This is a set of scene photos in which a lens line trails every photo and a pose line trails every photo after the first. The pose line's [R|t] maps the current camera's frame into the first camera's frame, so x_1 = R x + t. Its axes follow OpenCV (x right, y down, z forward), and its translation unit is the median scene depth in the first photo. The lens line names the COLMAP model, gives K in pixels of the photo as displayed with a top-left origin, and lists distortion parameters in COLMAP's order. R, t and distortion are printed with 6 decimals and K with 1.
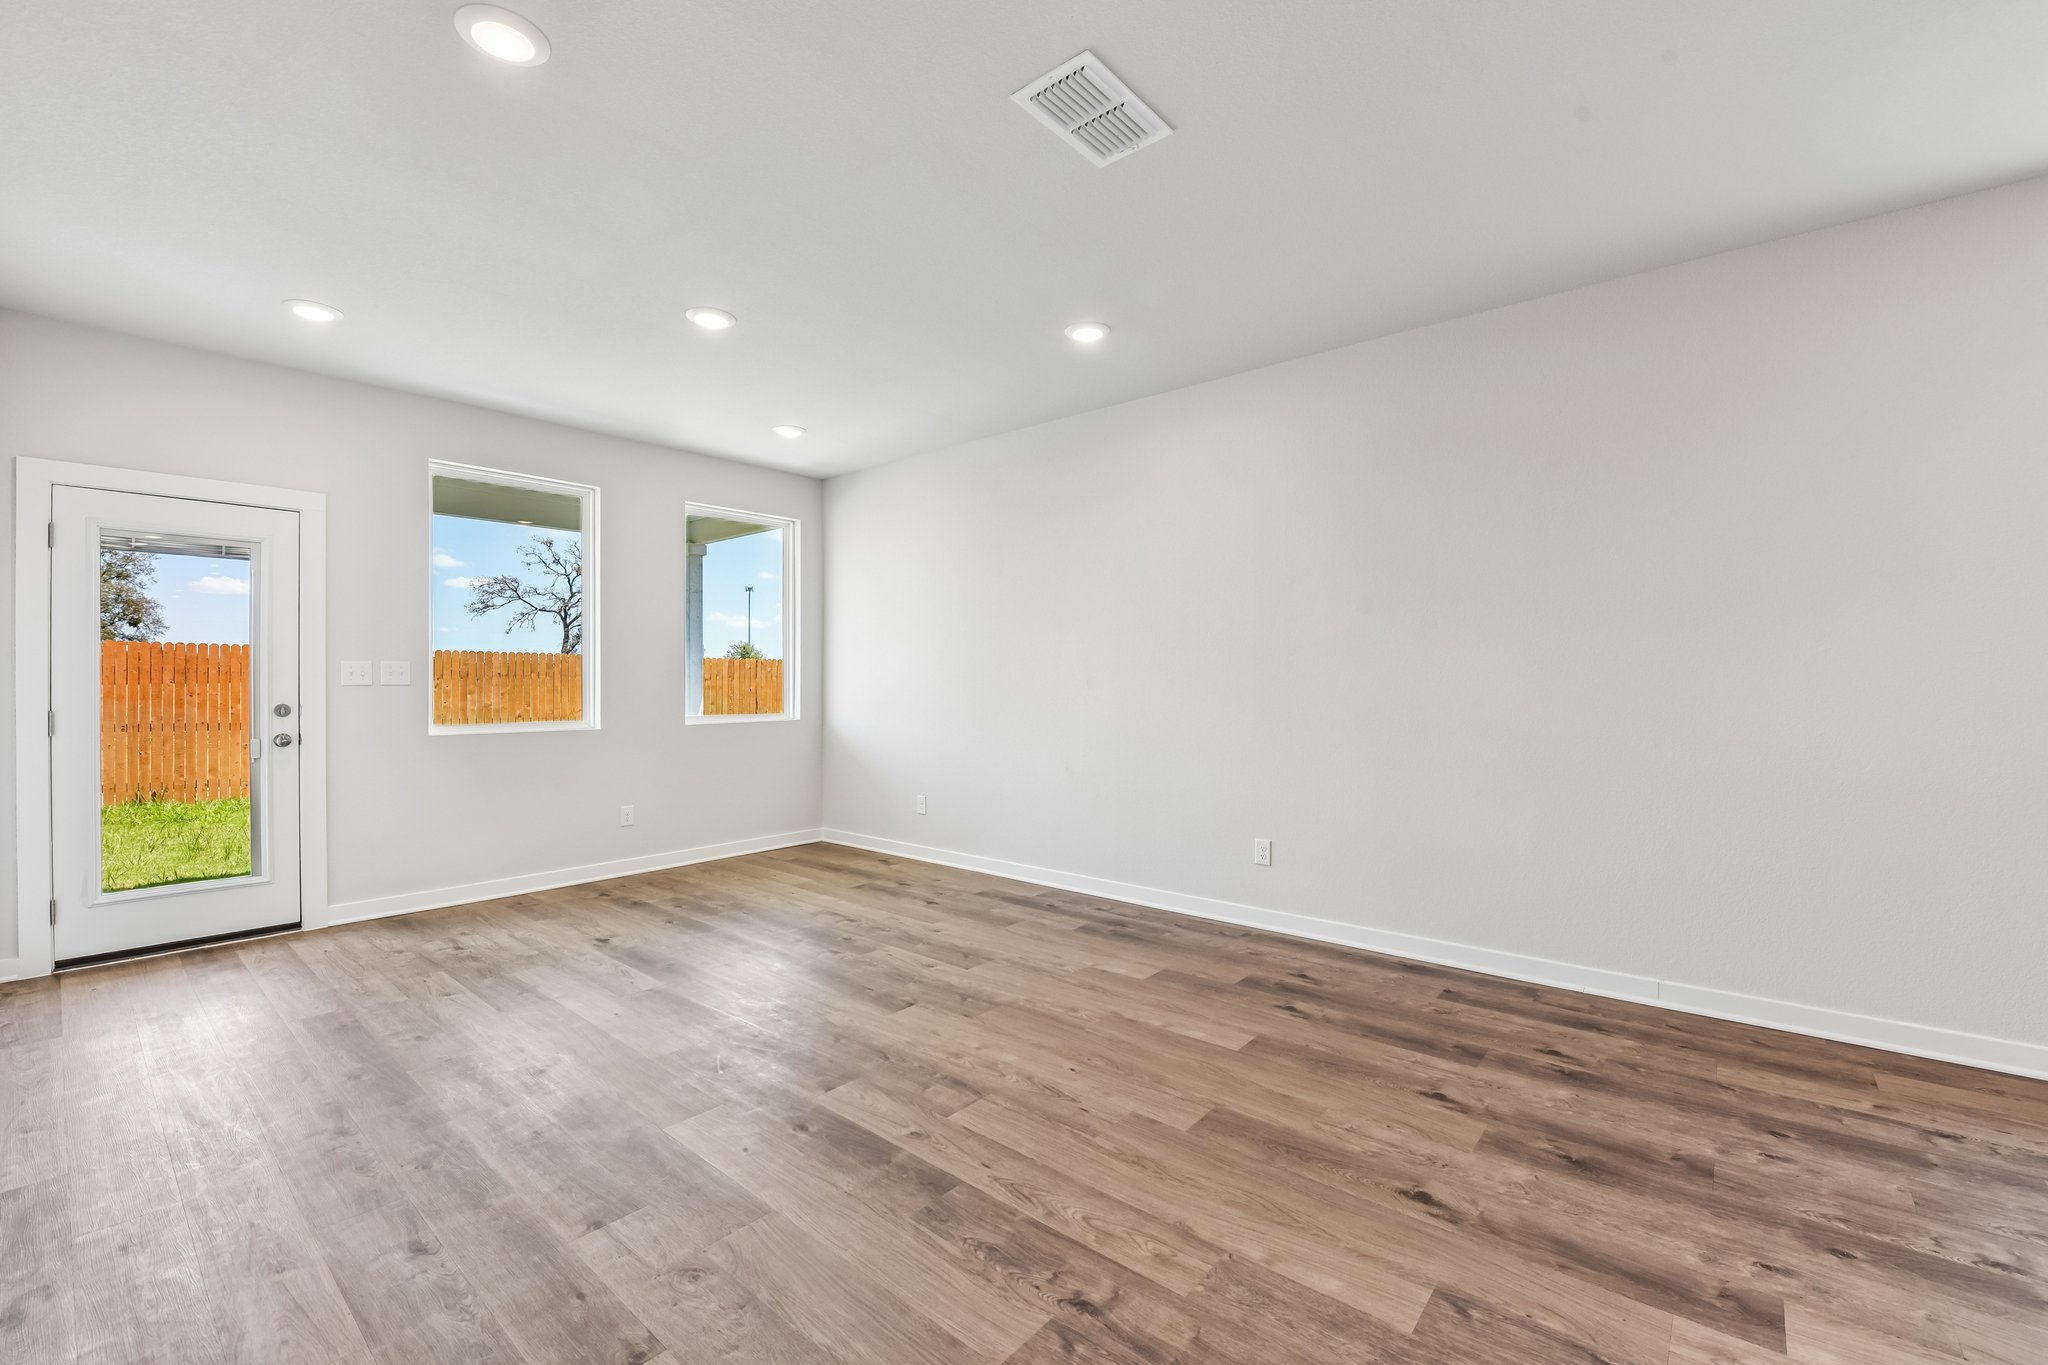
lens RADIAL K [[837.2, 0, 1053.9], [0, 837.2, 678.1], [0, 0, 1]] dist [-0.005836, -0.000720]
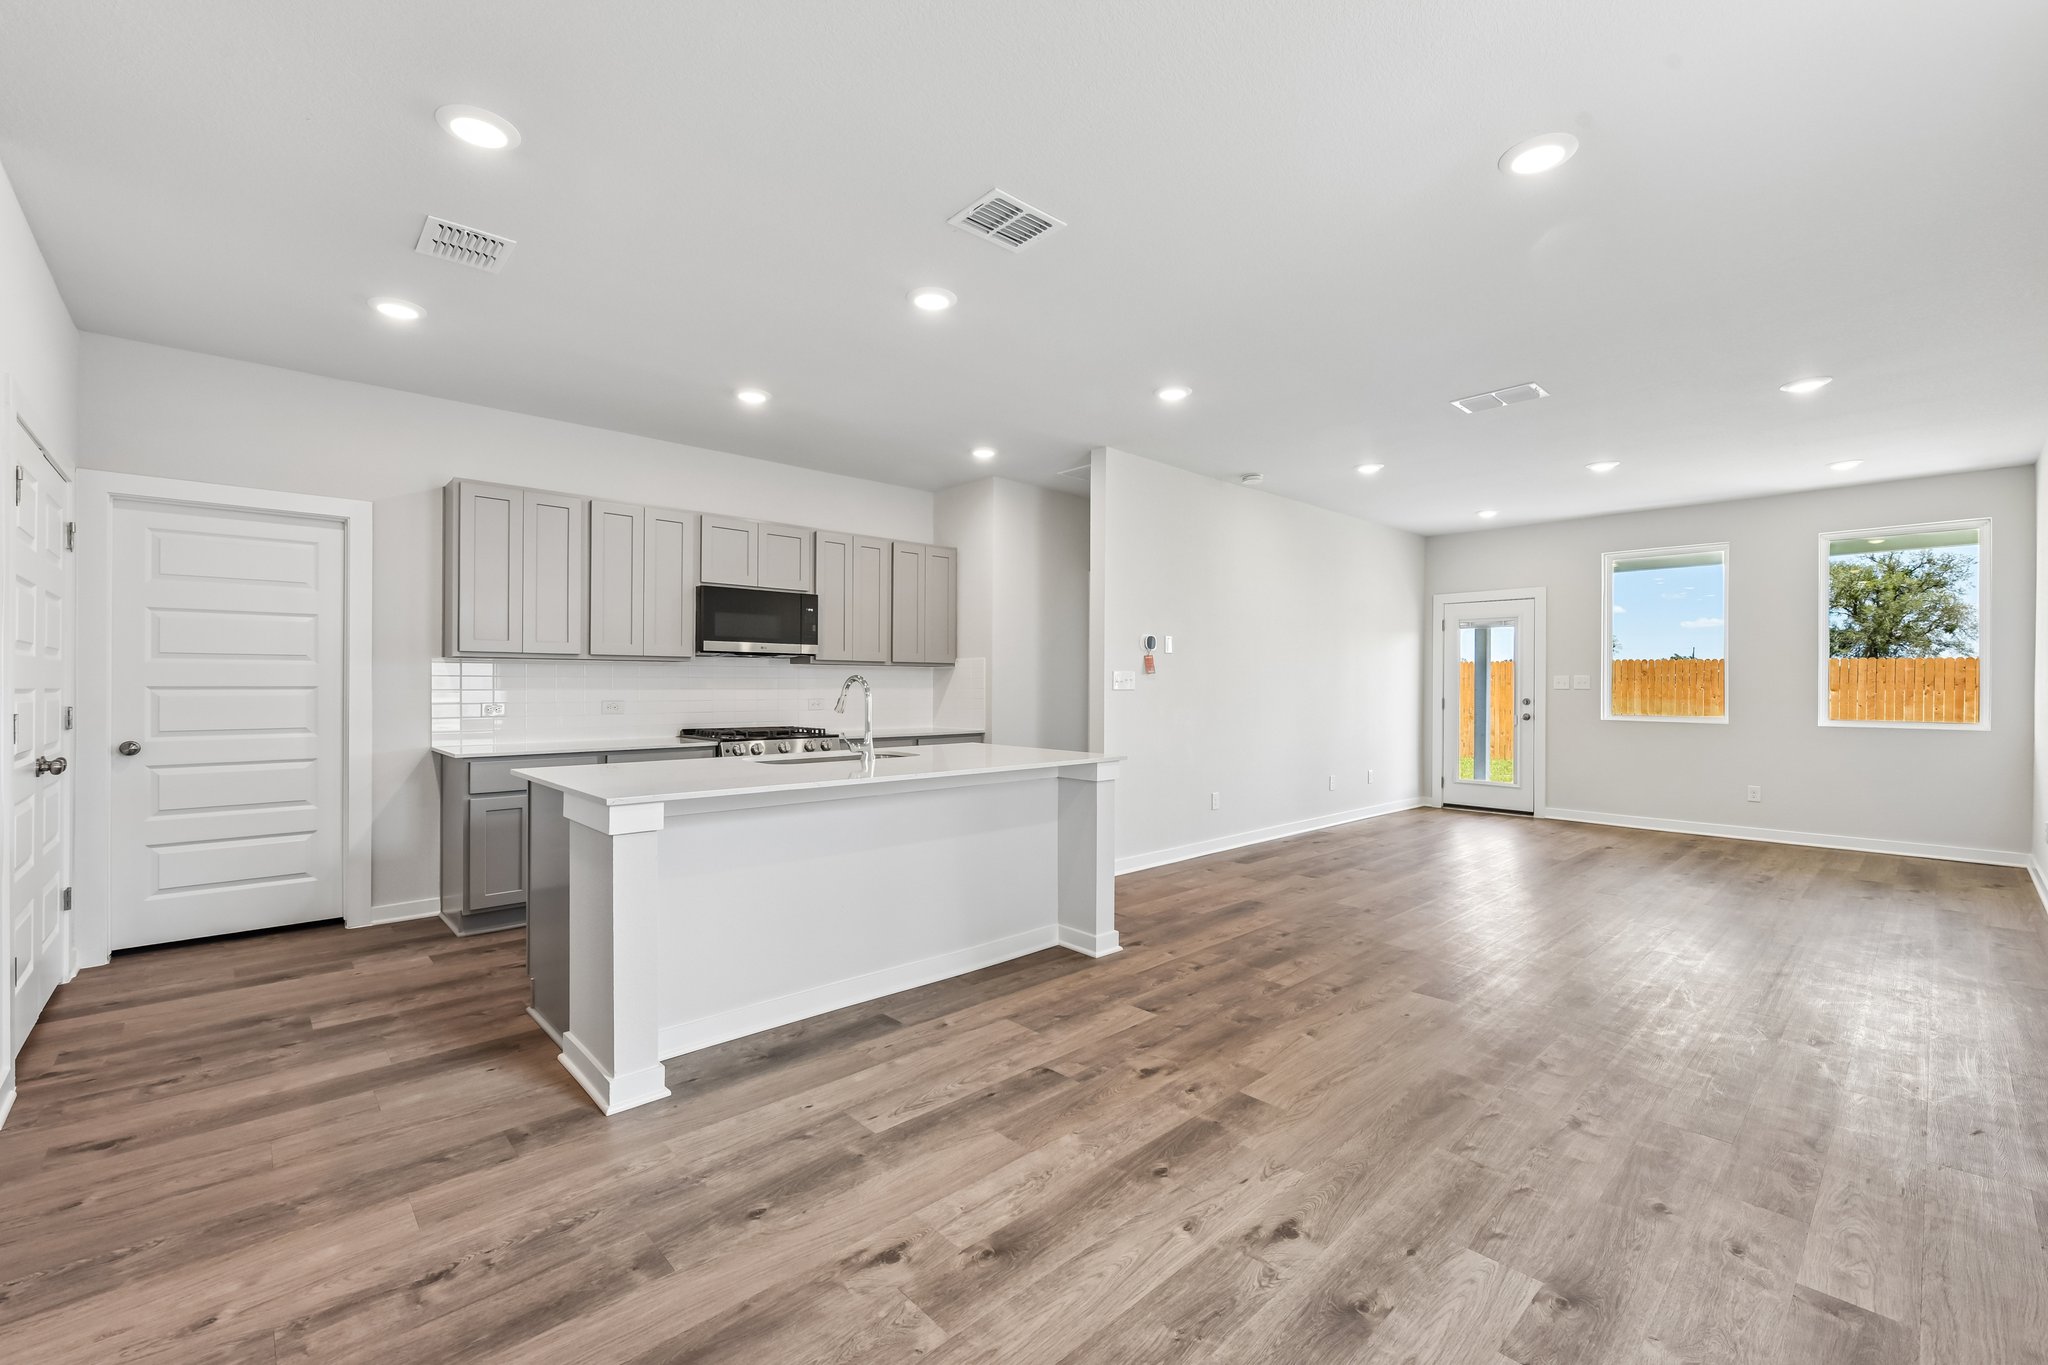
lens RADIAL K [[837.2, 0, 1019.4], [0, 837.2, 688.1], [0, 0, 1]] dist [-0.005836, -0.000720]
pose [[-0.145936, 0.008269, -0.989259, 1.327625], [-0.001388, 0.999962, 0.008563, -0.009351], [0.989293, 0.002623, -0.145919, 0.113369]]
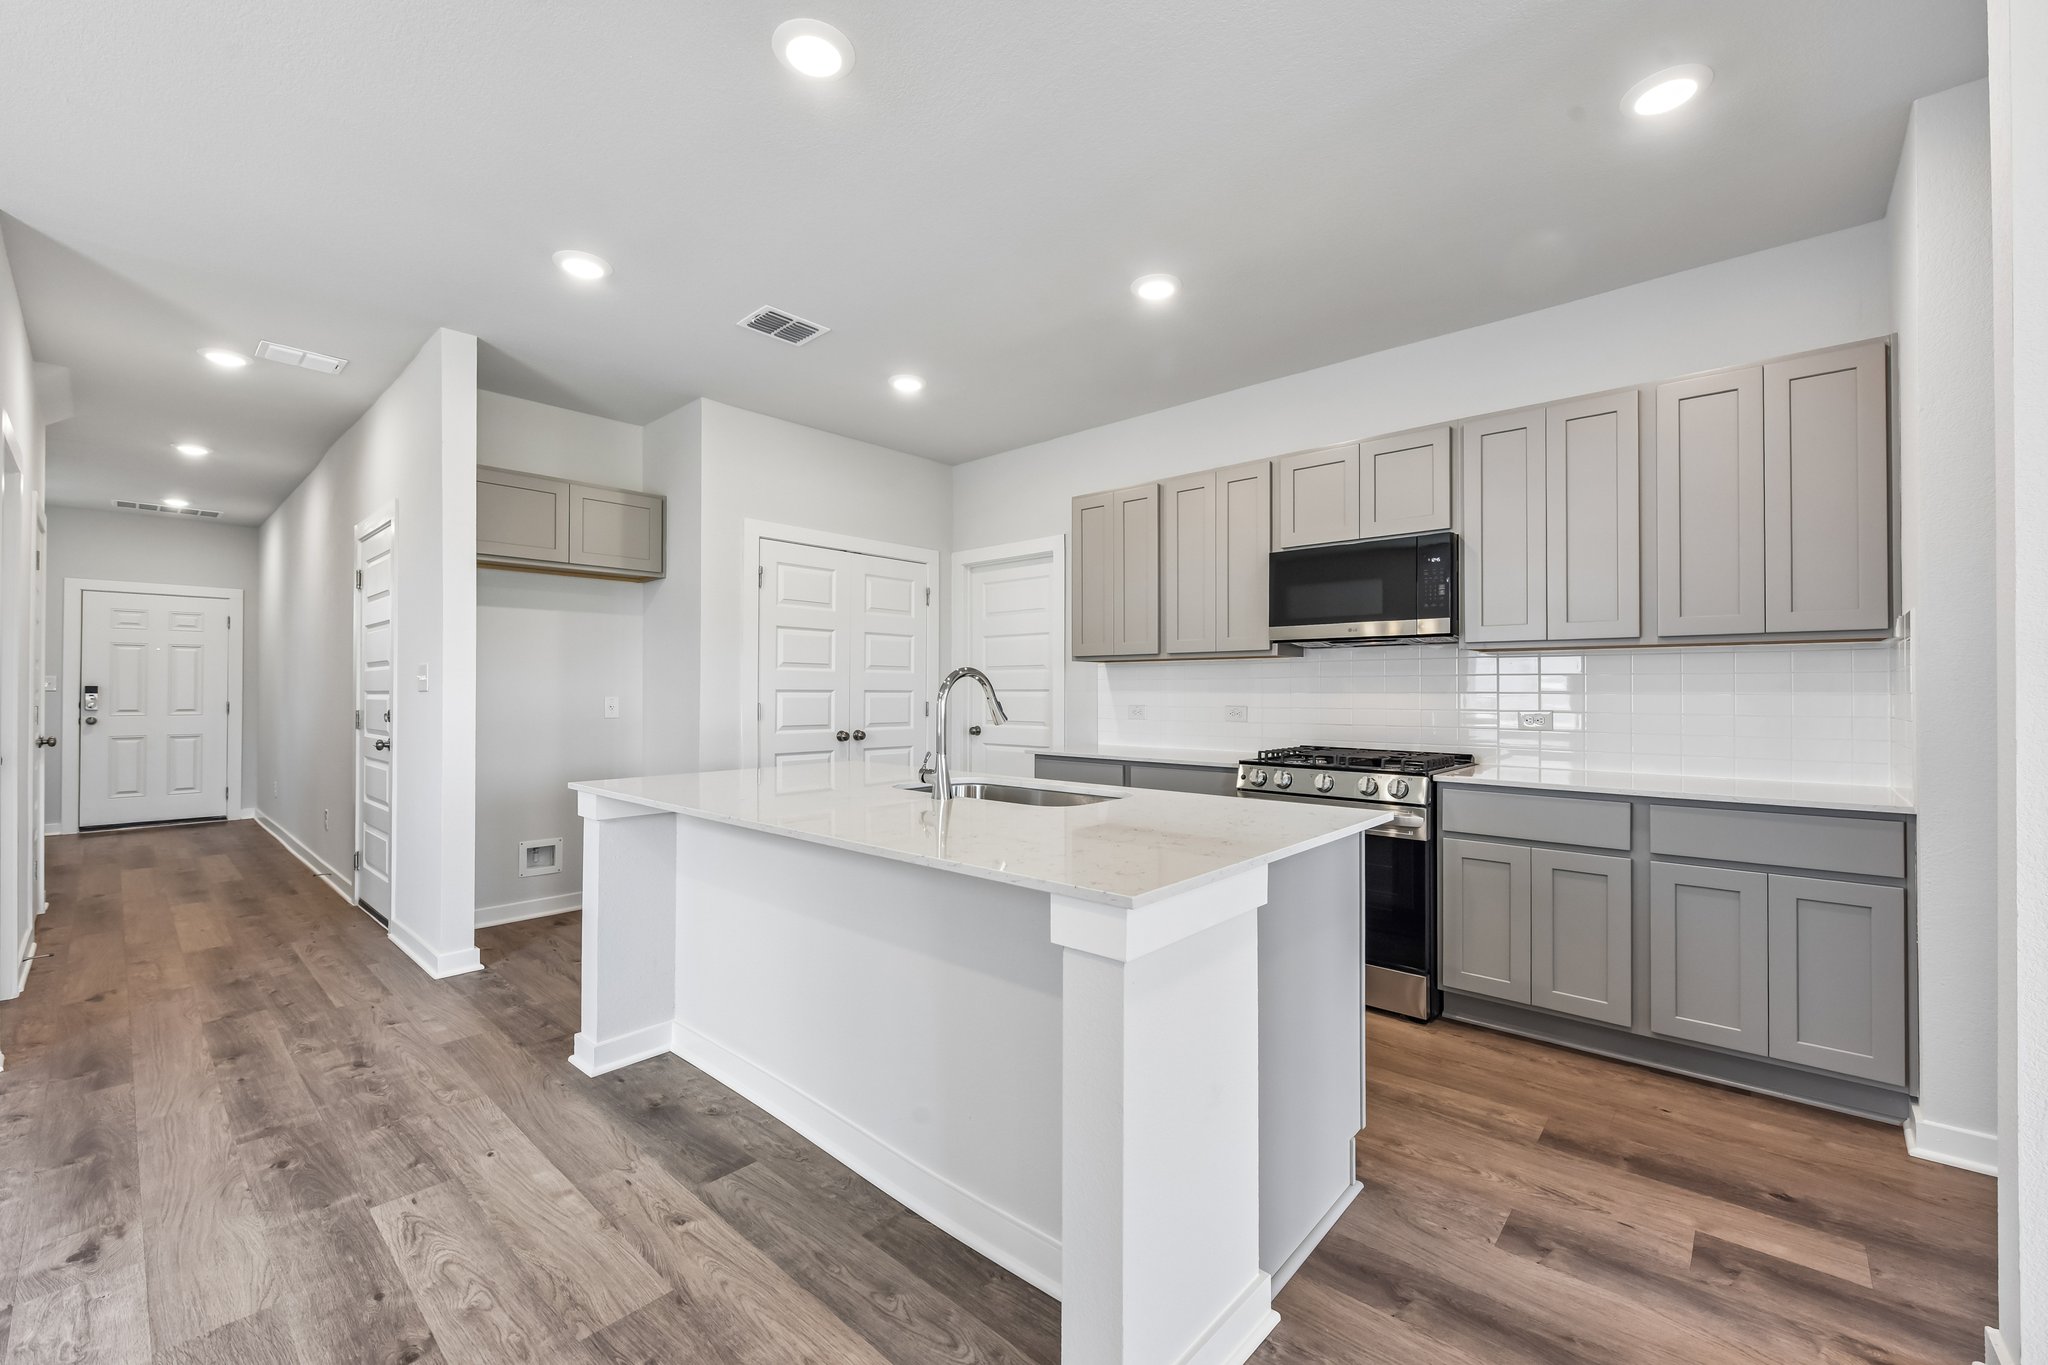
lens RADIAL K [[837.2, 0, 1047.4], [0, 837.2, 684.3], [0, 0, 1]] dist [-0.005836, -0.000720]
pose [[-0.999280, 0.003862, 0.037734, 0.275111], [0.003592, 0.999967, -0.007229, 0.001625], [-0.037761, -0.007089, -0.999262, 0.430626]]
